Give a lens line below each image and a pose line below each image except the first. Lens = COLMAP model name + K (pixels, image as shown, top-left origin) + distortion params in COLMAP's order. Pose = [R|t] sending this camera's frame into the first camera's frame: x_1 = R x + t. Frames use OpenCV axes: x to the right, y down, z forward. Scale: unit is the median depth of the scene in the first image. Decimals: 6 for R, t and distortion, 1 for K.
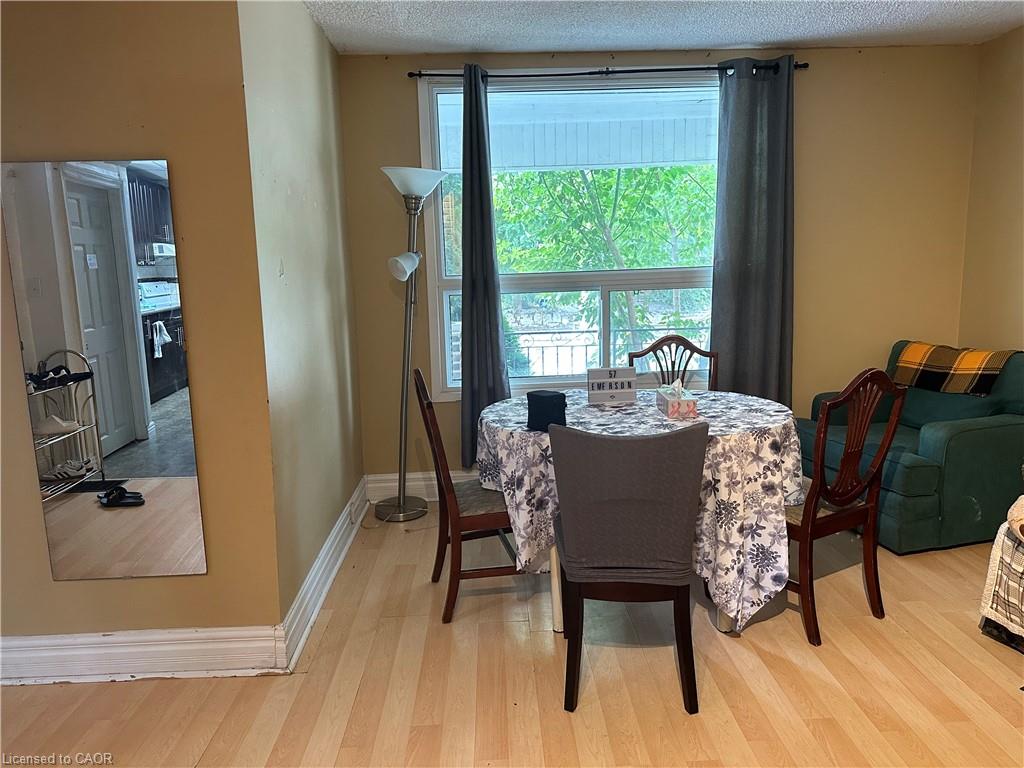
lens RADIAL K [[713.9, 0, 512.1], [0, 713.9, 389.7], [0, 0, 1]] dist [0.054783, -0.017726]
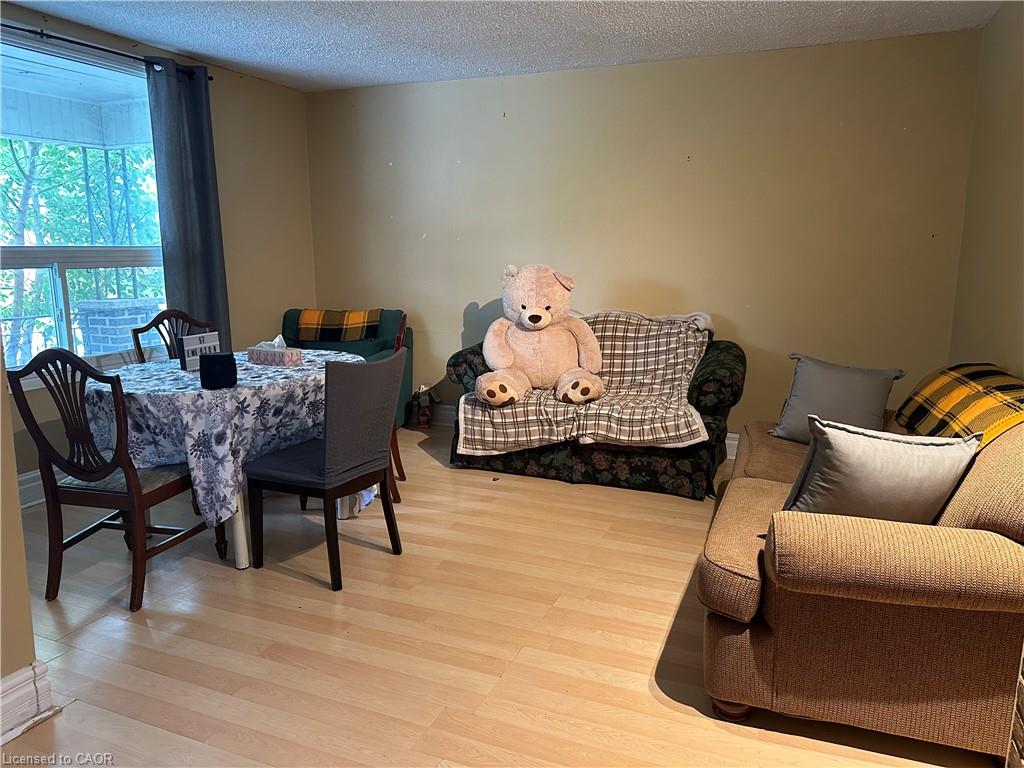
lens RADIAL K [[713.9, 0, 519.7], [0, 713.9, 382.6], [0, 0, 1]] dist [0.054783, -0.017726]
pose [[0.431038, -0.138505, 0.891641, -0.699297], [0.143290, 0.986117, 0.083912, 0.020050], [-0.890884, 0.091594, 0.444900, 0.098357]]
